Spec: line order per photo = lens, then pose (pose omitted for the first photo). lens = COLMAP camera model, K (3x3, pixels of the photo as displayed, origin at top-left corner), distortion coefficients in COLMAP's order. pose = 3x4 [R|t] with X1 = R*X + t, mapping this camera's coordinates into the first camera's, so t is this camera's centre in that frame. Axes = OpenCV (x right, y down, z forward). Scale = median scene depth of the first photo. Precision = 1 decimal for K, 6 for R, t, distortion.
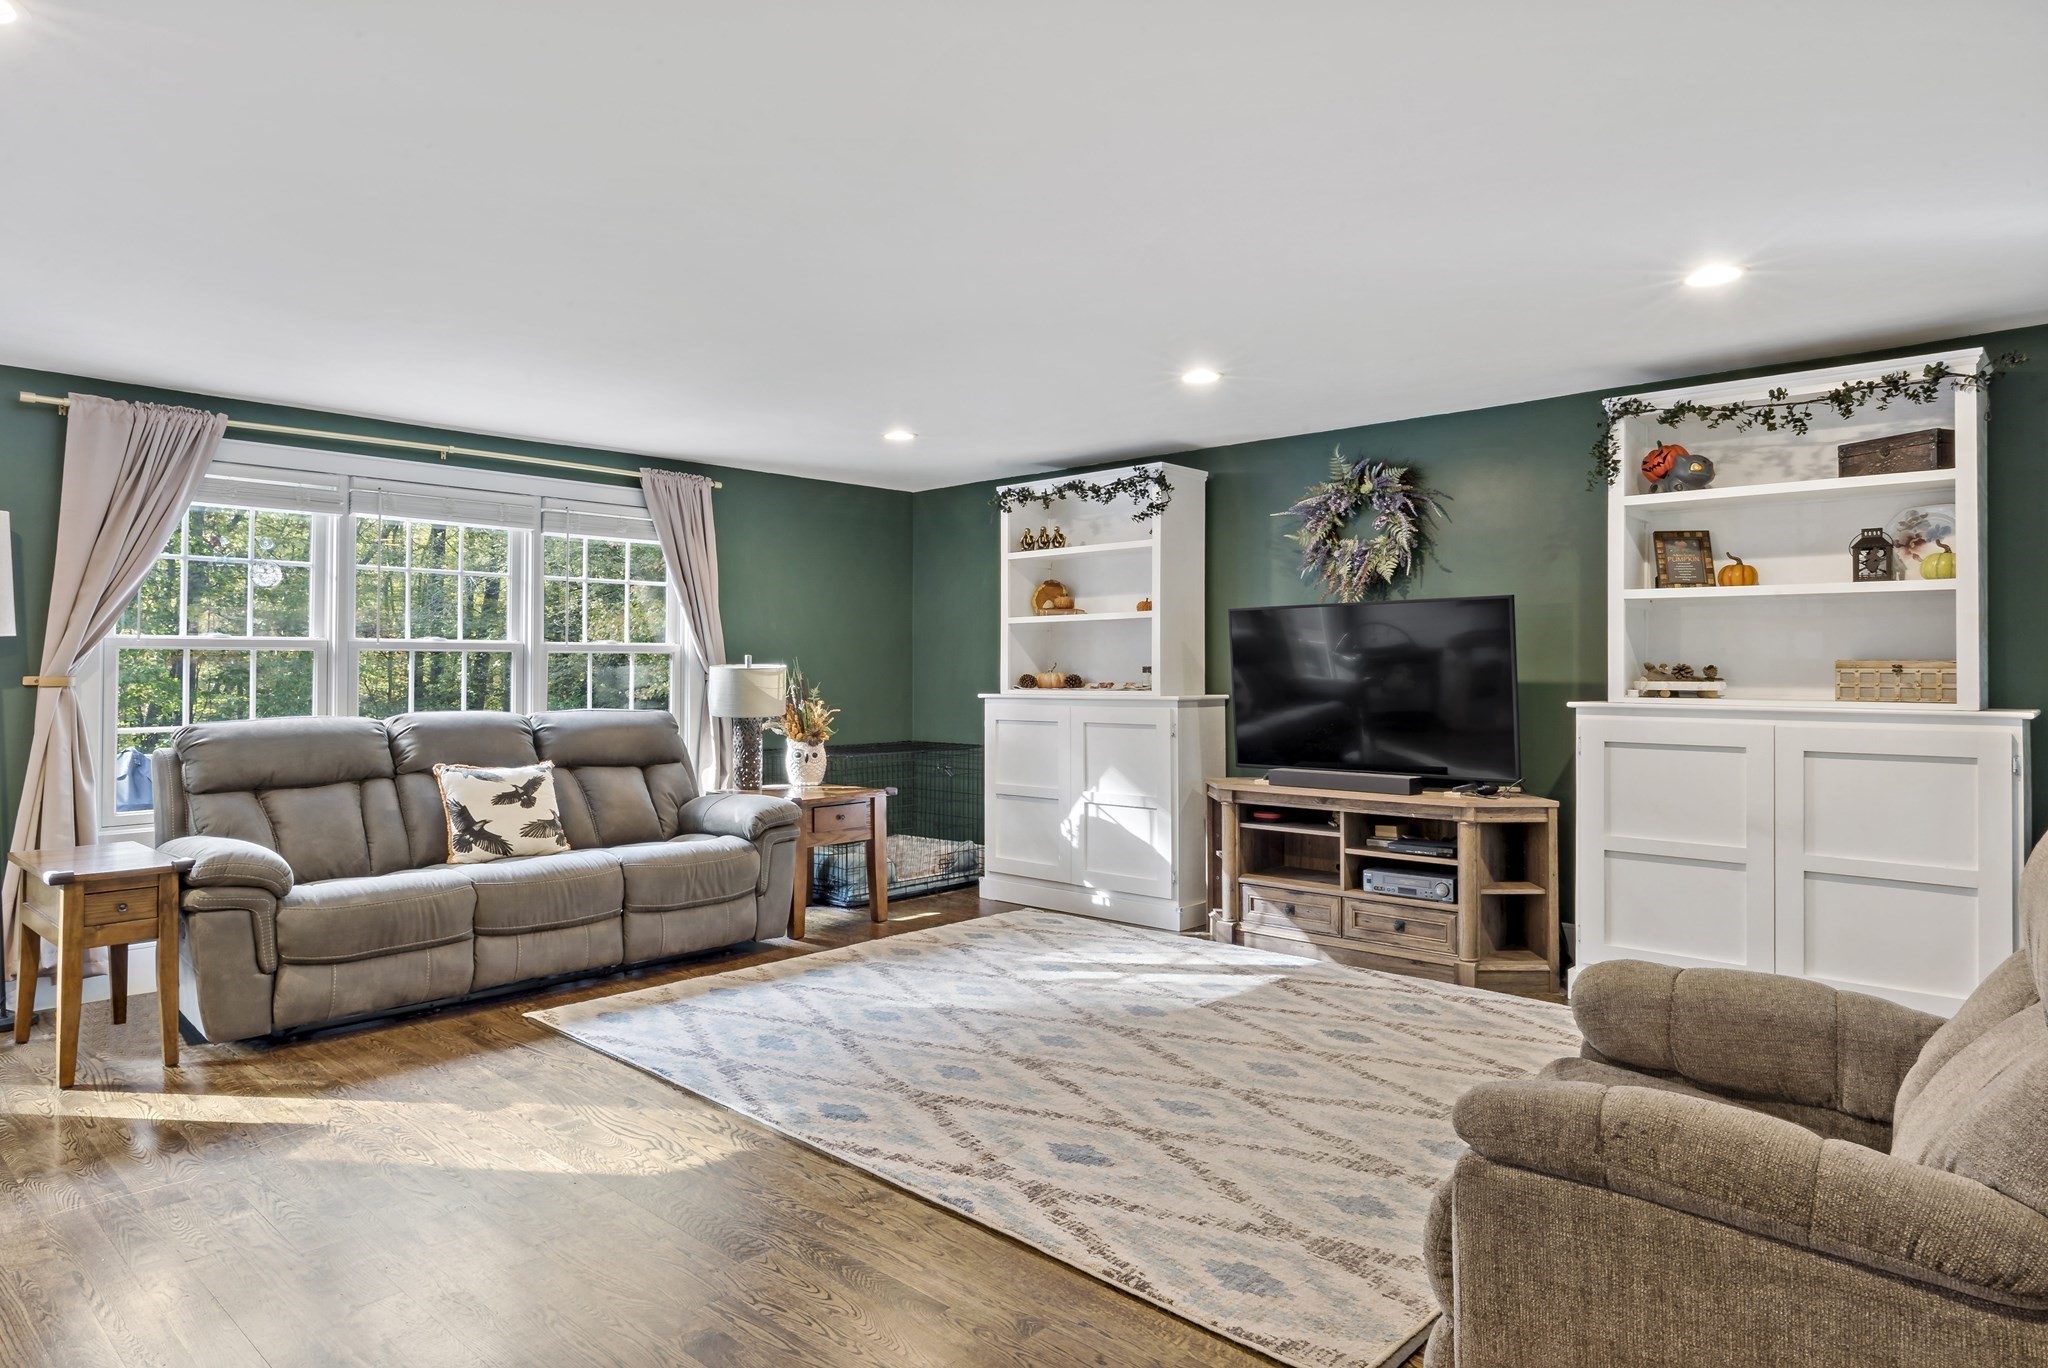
lens RADIAL K [[1167.4, 0, 1049.9], [0, 1167.4, 643.9], [0, 0, 1]] dist [0.000544, -0.002369]
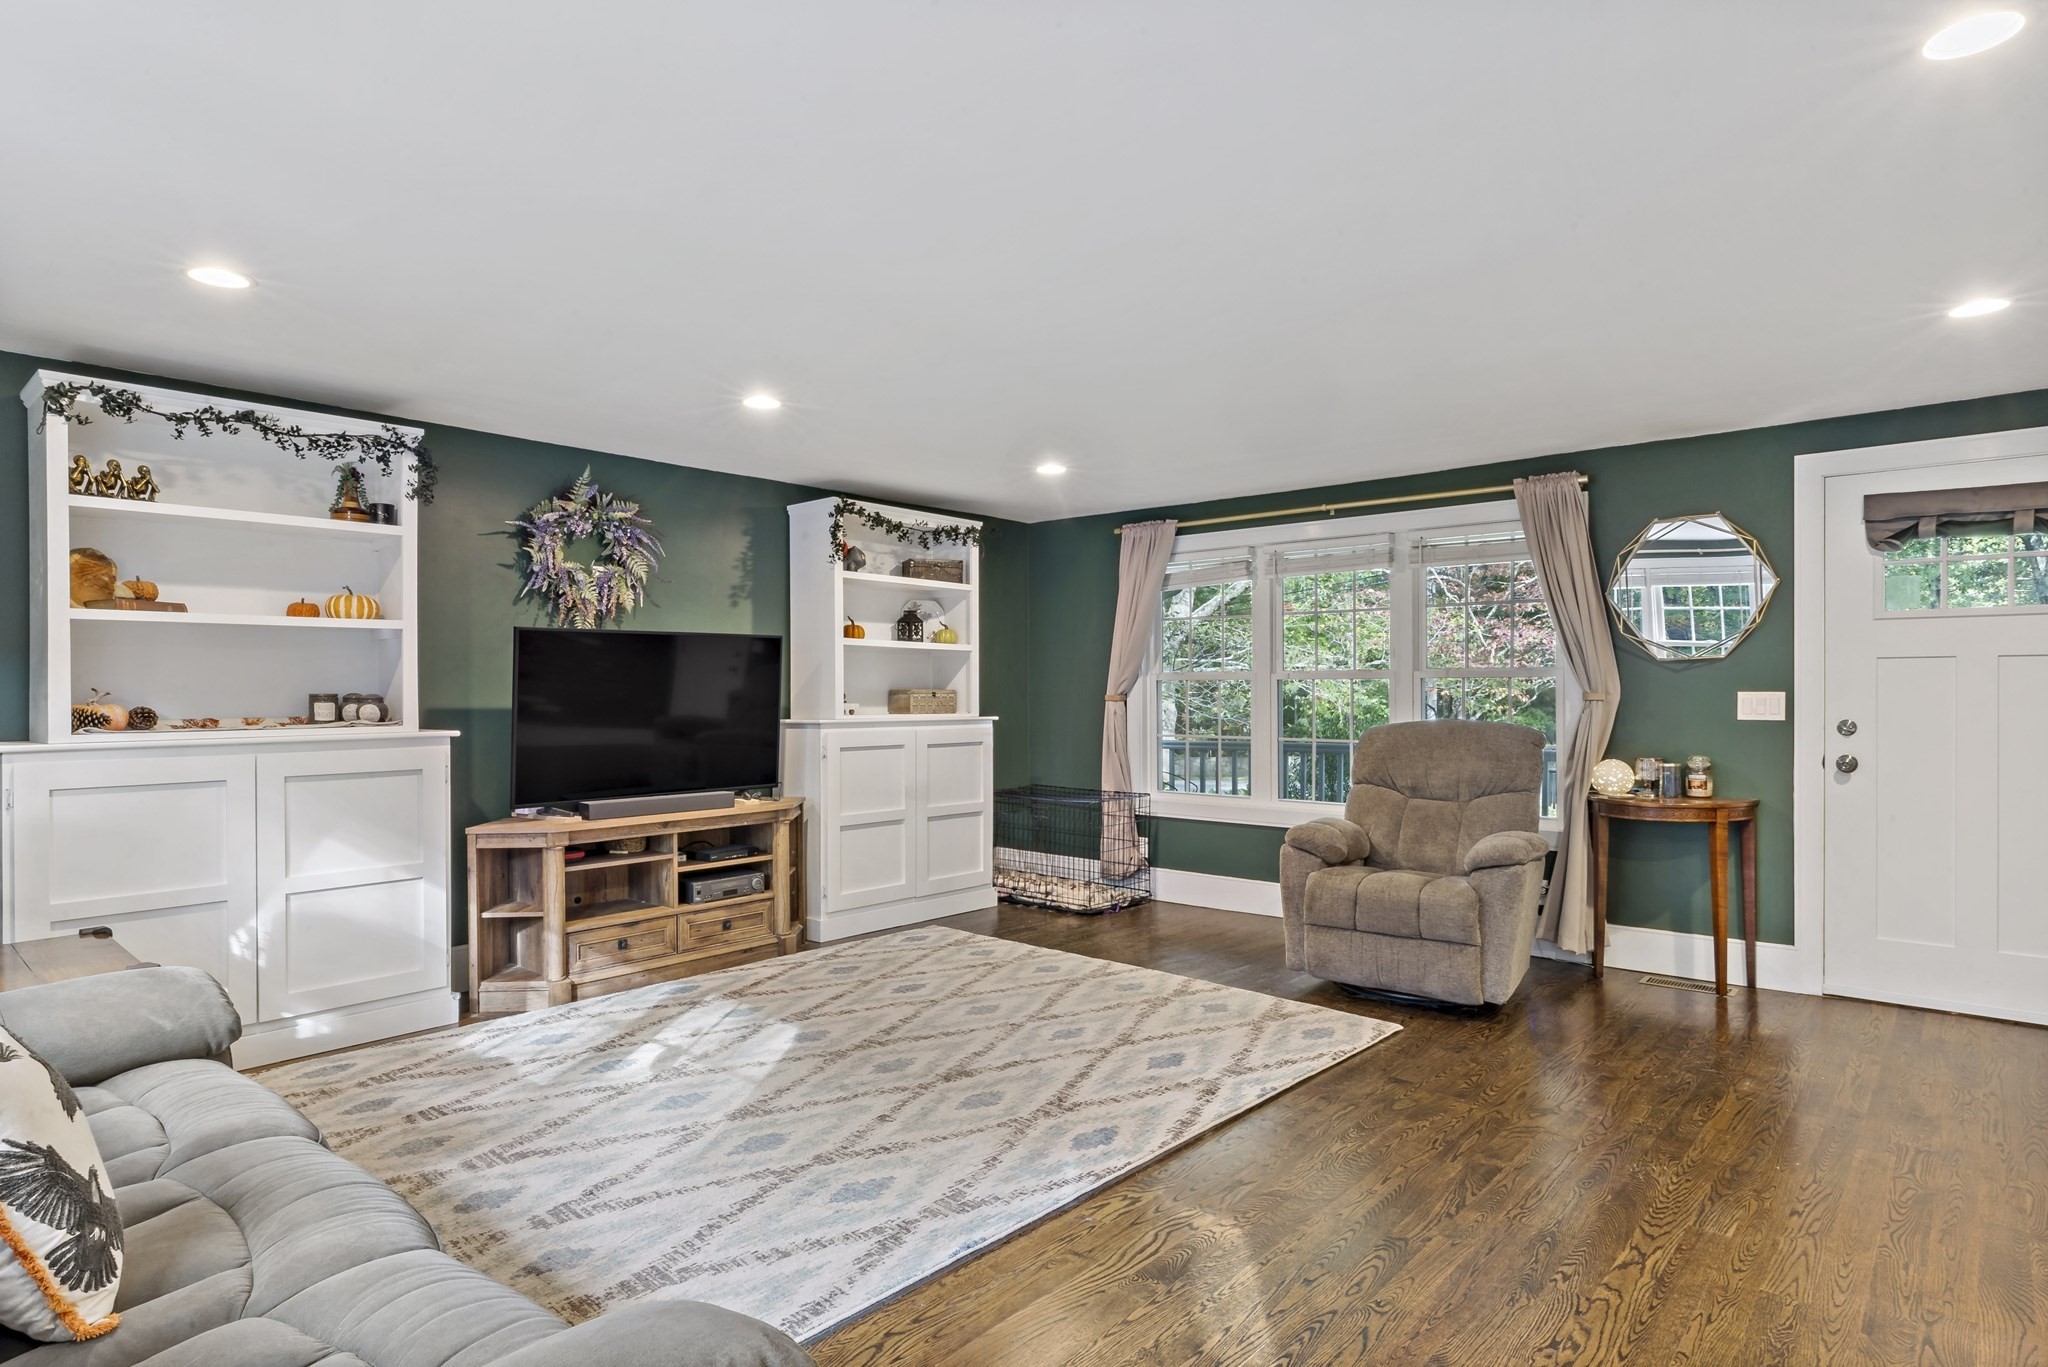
lens RADIAL K [[1087.1, 0, 1022.6], [0, 1087.1, 700.8], [0, 0, 1]] dist [0.000386, 0.001111]
pose [[0.019415, -0.007281, 0.999785, -0.832230], [-0.017685, 0.999815, 0.007625, 0.015218], [-0.999655, -0.017830, 0.019283, 0.789910]]
